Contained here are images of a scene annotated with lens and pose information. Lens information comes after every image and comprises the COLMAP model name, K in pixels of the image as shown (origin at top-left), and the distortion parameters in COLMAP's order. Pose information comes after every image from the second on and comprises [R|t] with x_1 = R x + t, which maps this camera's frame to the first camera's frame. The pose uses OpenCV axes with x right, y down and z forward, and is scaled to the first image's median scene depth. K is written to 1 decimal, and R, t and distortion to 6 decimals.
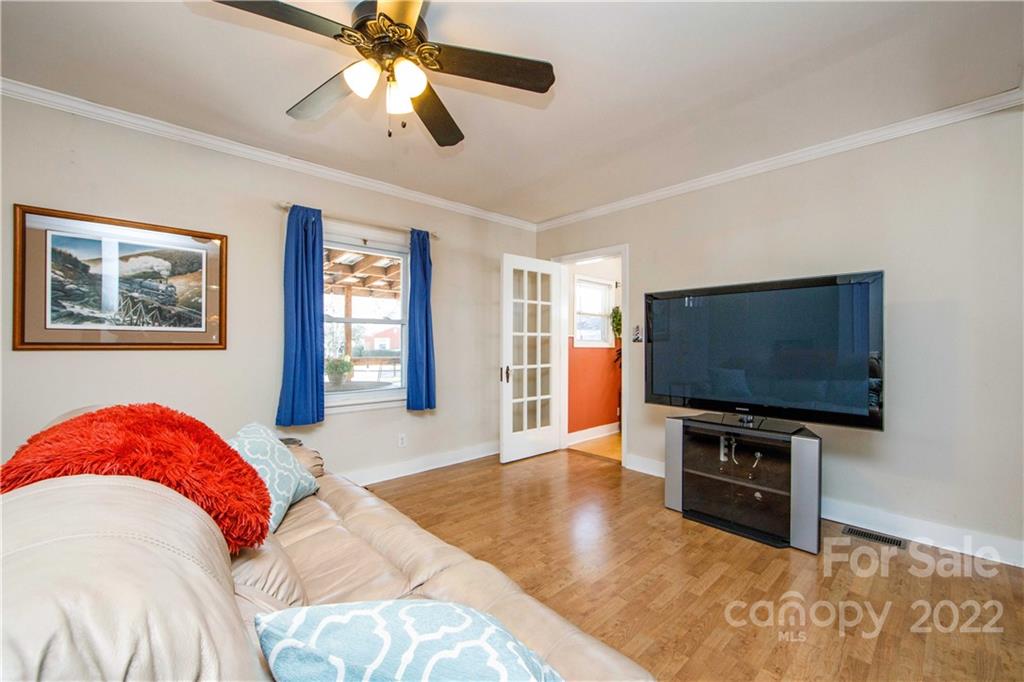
lens RADIAL K [[414.8, 0, 512.0], [0, 414.8, 341.0], [0, 0, 1]] dist [-0.006036, 0.000071]
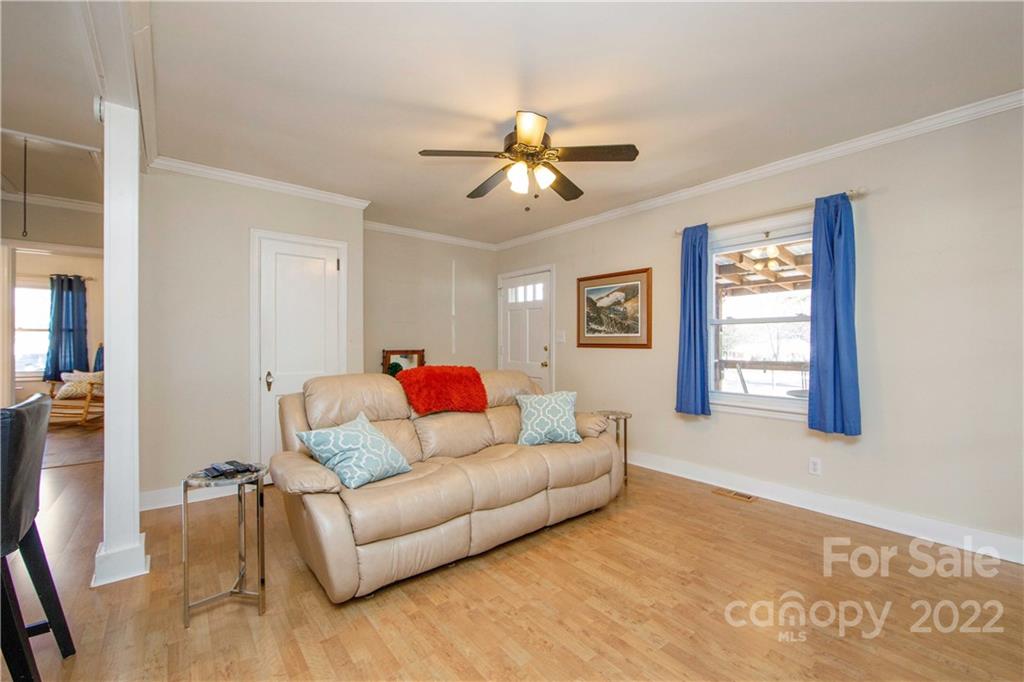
lens RADIAL K [[417.8, 0, 510.6], [0, 417.8, 343.6], [0, 0, 1]] dist [-0.006445, 0.000382]
pose [[-0.063177, 0.000252, -0.998002, 0.684379], [0.001949, 0.999998, 0.000129, 0.002417], [0.998000, -0.001937, -0.063177, 0.555471]]
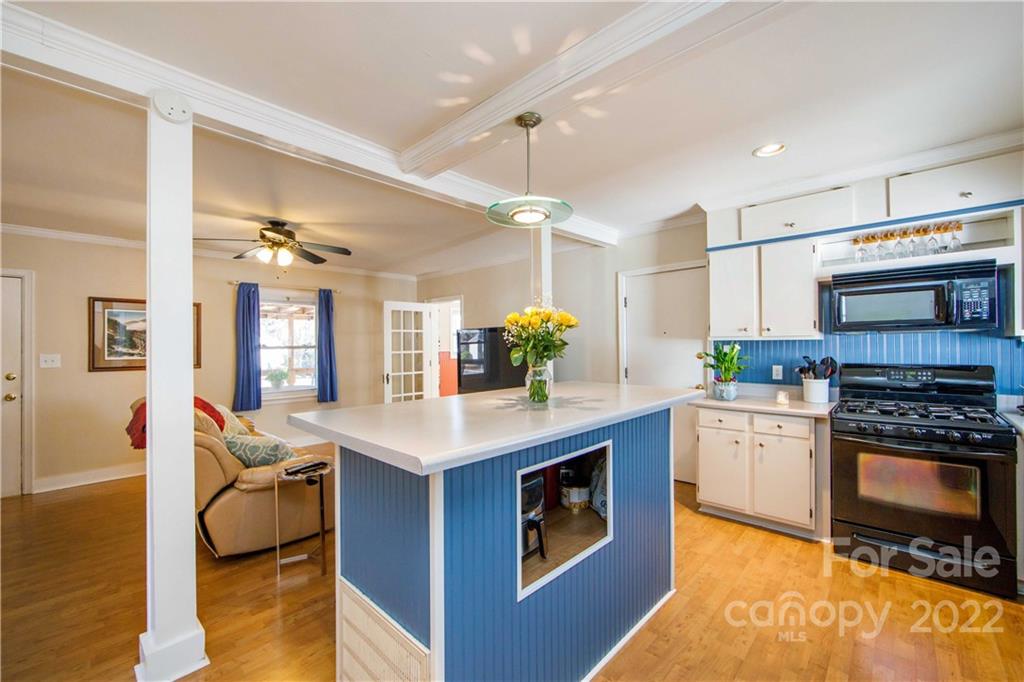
lens RADIAL K [[414.8, 0, 512.0], [0, 414.8, 341.0], [0, 0, 1]] dist [-0.006036, 0.000071]
pose [[0.997501, -0.013813, 0.069292, 0.456626], [0.014296, 0.999877, -0.006488, -0.057661], [-0.069194, 0.007462, 0.997575, -0.761875]]
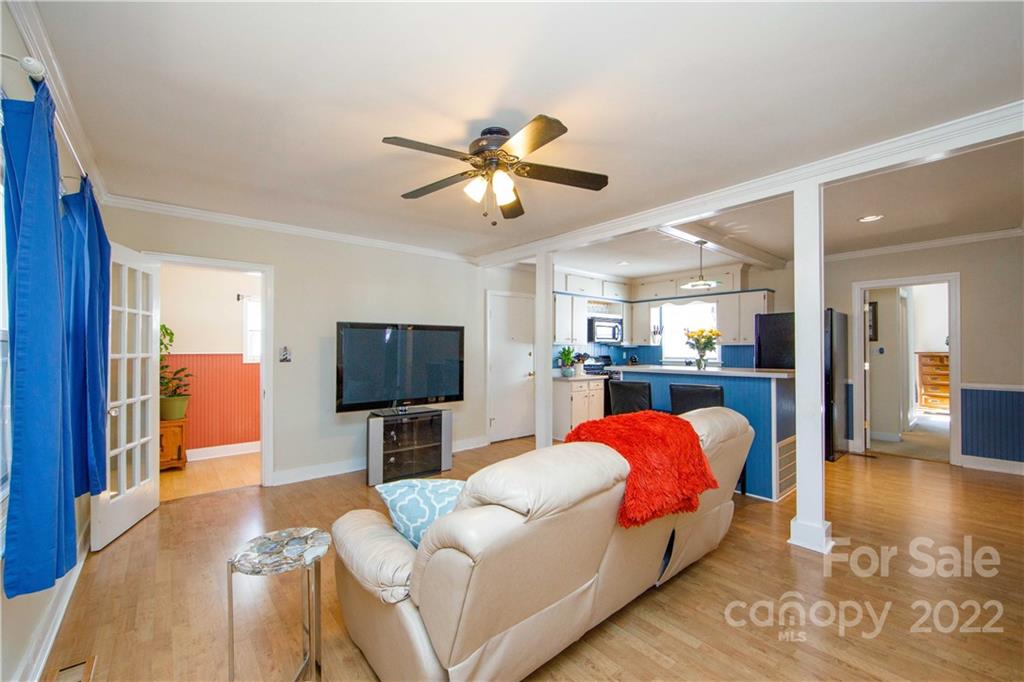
lens RADIAL K [[411.4, 0, 519.7], [0, 411.4, 345.4], [0, 0, 1]] dist [-0.001817, 0.000098]
pose [[0.025721, 0.005447, 0.999654, -0.916170], [-0.000407, 0.999985, -0.005438, -0.042949], [-0.999669, -0.000267, 0.025722, 0.476363]]
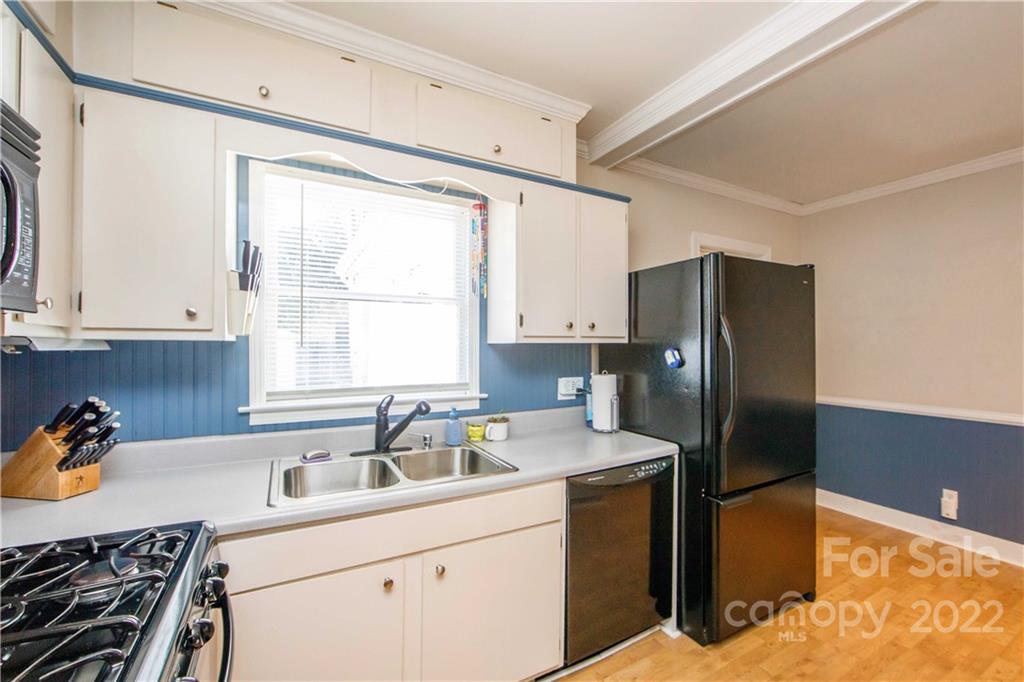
lens RADIAL K [[417.8, 0, 510.6], [0, 417.8, 343.6], [0, 0, 1]] dist [-0.006445, 0.000382]
pose [[-0.966487, -0.002416, 0.256704, 1.021173], [-0.003486, 0.999987, -0.003715, -0.052395], [-0.256692, -0.004486, -0.966483, 0.155831]]
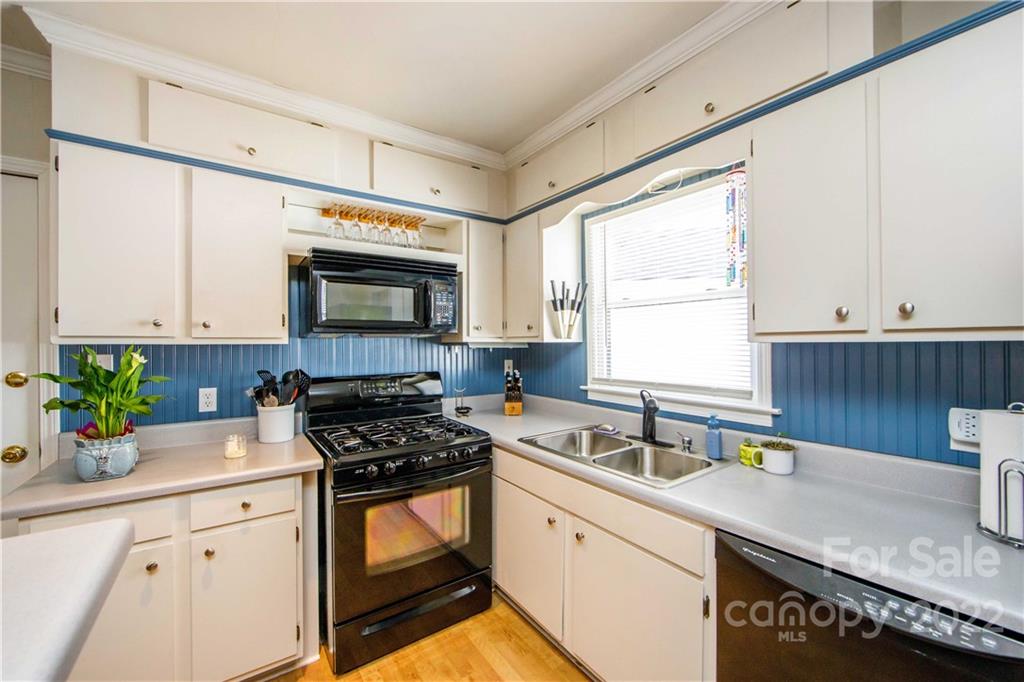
lens RADIAL K [[409.7, 0, 511.6], [0, 409.7, 343.6], [0, 0, 1]] dist [-0.001155, 0.000060]
pose [[0.137727, -0.006110, 0.990451, 0.675466], [0.006311, 0.999966, 0.005291, -0.058941], [-0.990450, 0.005522, 0.137761, -0.255292]]
